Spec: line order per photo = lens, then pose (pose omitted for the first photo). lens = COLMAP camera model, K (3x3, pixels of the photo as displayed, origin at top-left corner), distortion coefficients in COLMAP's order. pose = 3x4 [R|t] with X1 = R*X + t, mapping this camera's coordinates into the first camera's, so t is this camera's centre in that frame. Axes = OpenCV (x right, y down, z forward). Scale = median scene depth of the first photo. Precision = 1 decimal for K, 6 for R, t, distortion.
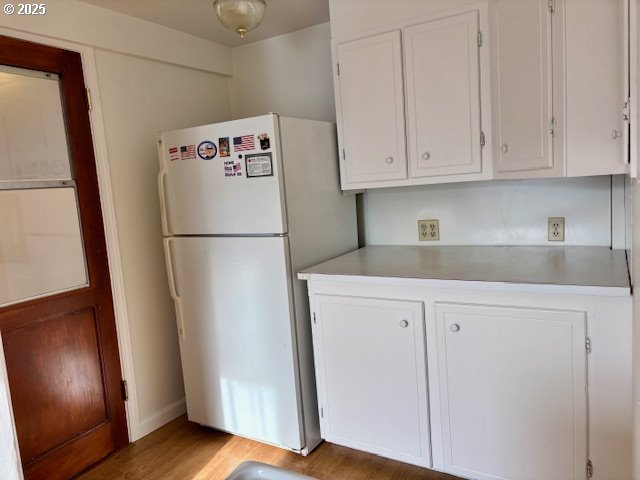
lens RADIAL K [[482.1, 0, 321.5], [0, 482.1, 244.0], [0, 0, 1]] dist [0.074734, -0.088289]
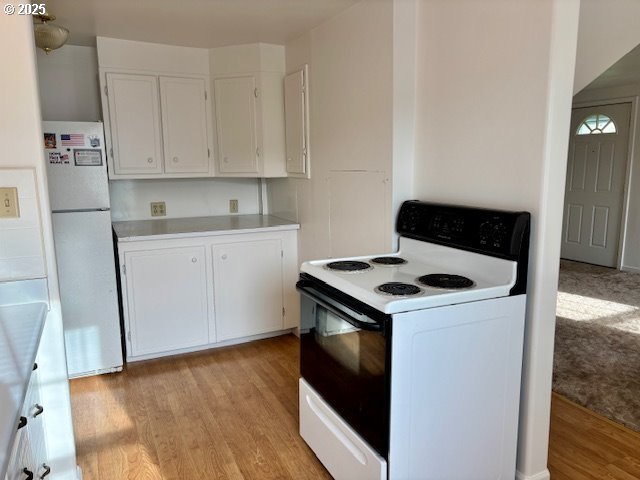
lens RADIAL K [[482.1, 0, 321.5], [0, 482.1, 244.0], [0, 0, 1]] dist [0.074734, -0.088289]
pose [[0.554245, -0.073393, 0.829112, -0.859123], [0.078433, 0.996278, 0.035760, 0.073774], [-0.828650, 0.045210, 0.557938, -0.266778]]
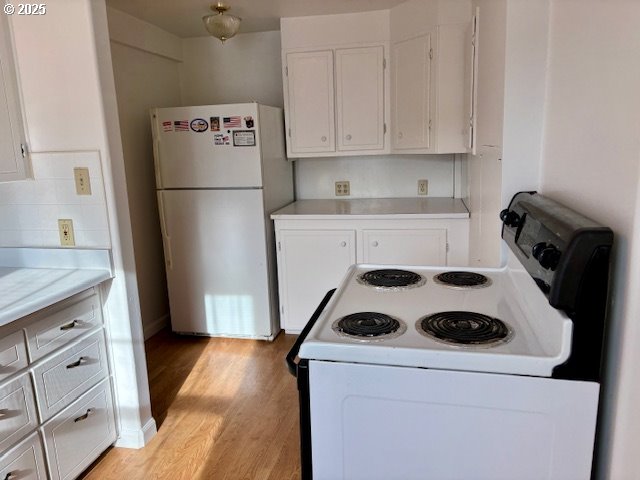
lens RADIAL K [[482.1, 0, 321.5], [0, 482.1, 244.0], [0, 0, 1]] dist [0.074734, -0.088289]
pose [[0.947899, -0.026846, 0.317437, -0.353725], [0.008922, 0.998289, 0.057784, 0.063905], [-0.318445, -0.051941, 0.946517, -0.418844]]
